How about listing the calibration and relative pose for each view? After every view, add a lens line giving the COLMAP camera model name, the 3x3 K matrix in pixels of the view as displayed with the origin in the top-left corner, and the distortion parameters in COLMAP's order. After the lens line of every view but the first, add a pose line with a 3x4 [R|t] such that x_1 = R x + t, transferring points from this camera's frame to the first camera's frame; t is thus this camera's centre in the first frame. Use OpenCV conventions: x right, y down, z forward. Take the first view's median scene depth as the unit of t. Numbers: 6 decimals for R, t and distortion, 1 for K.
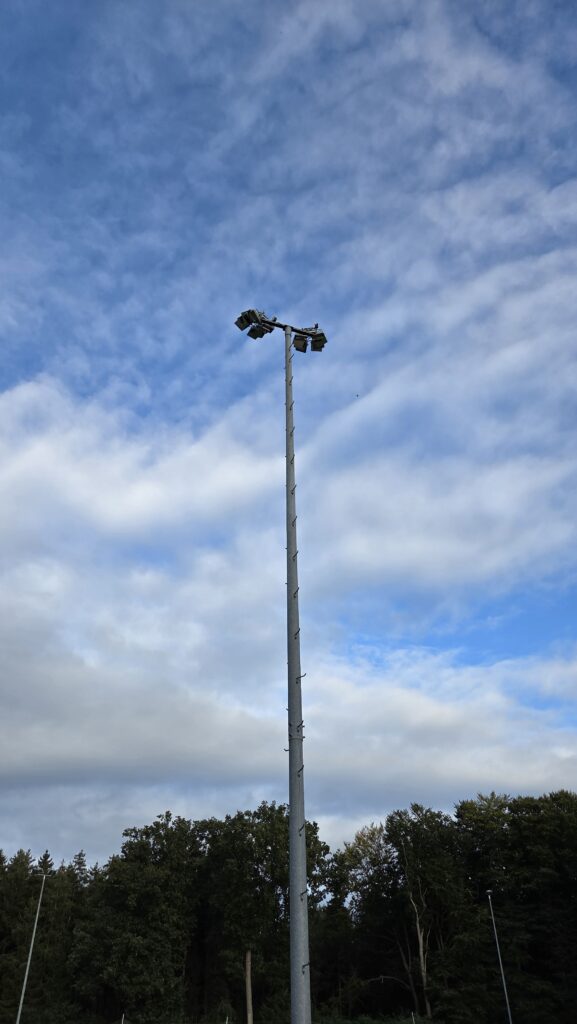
lens RADIAL K [[682.4, 0, 288.5], [0, 682.4, 512.0], [0, 0, 1]] dist [0.082359, -0.070325]
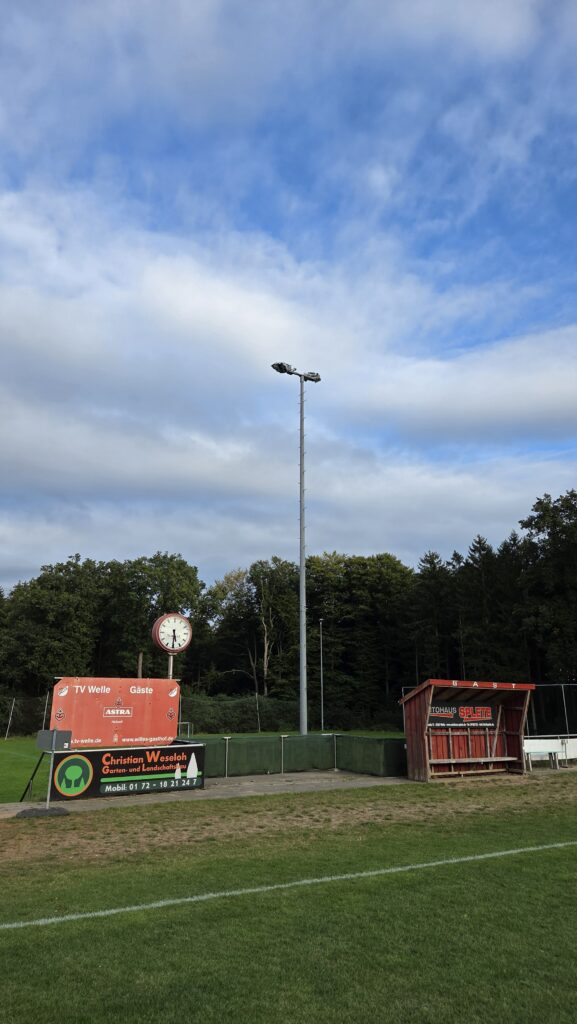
lens RADIAL K [[682.4, 0, 288.5], [0, 682.4, 512.0], [0, 0, 1]] dist [0.082359, -0.070325]
pose [[0.974849, 0.073655, 0.210343, -0.067956], [-0.144536, 0.927358, 0.345132, -0.098545], [-0.169643, -0.366854, 0.914680, -0.130165]]
